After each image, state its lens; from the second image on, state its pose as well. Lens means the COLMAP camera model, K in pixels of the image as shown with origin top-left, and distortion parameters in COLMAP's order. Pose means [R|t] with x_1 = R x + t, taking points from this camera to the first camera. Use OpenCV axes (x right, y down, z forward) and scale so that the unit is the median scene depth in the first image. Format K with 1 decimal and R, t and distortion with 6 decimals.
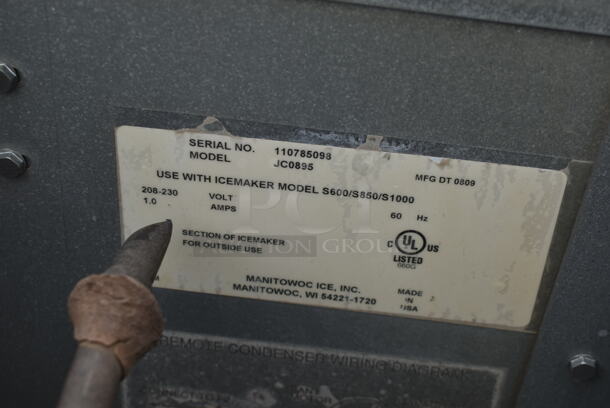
lens RADIAL K [[984.9, 0, 305.0], [0, 984.9, 203.8], [0, 0, 1]] dist [-0.019869, 0.000000]
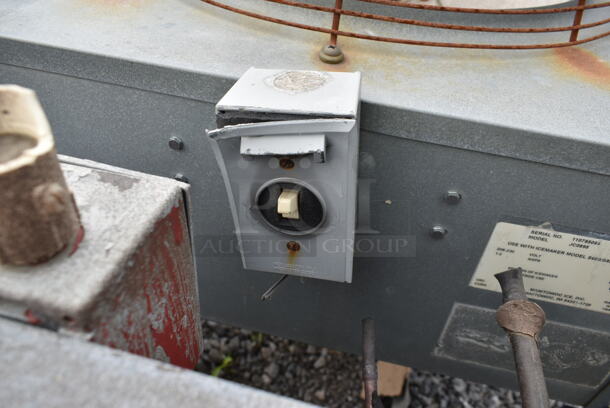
lens RADIAL K [[465.3, 0, 304.9], [0, 465.3, 204.4], [0, 0, 1]] dist [-0.028429, 0.017429]
pose [[0.994077, 0.071872, -0.081513, -0.519230], [-0.068869, 0.996860, 0.039077, -0.124567], [0.084066, -0.033231, 0.995906, -0.045339]]
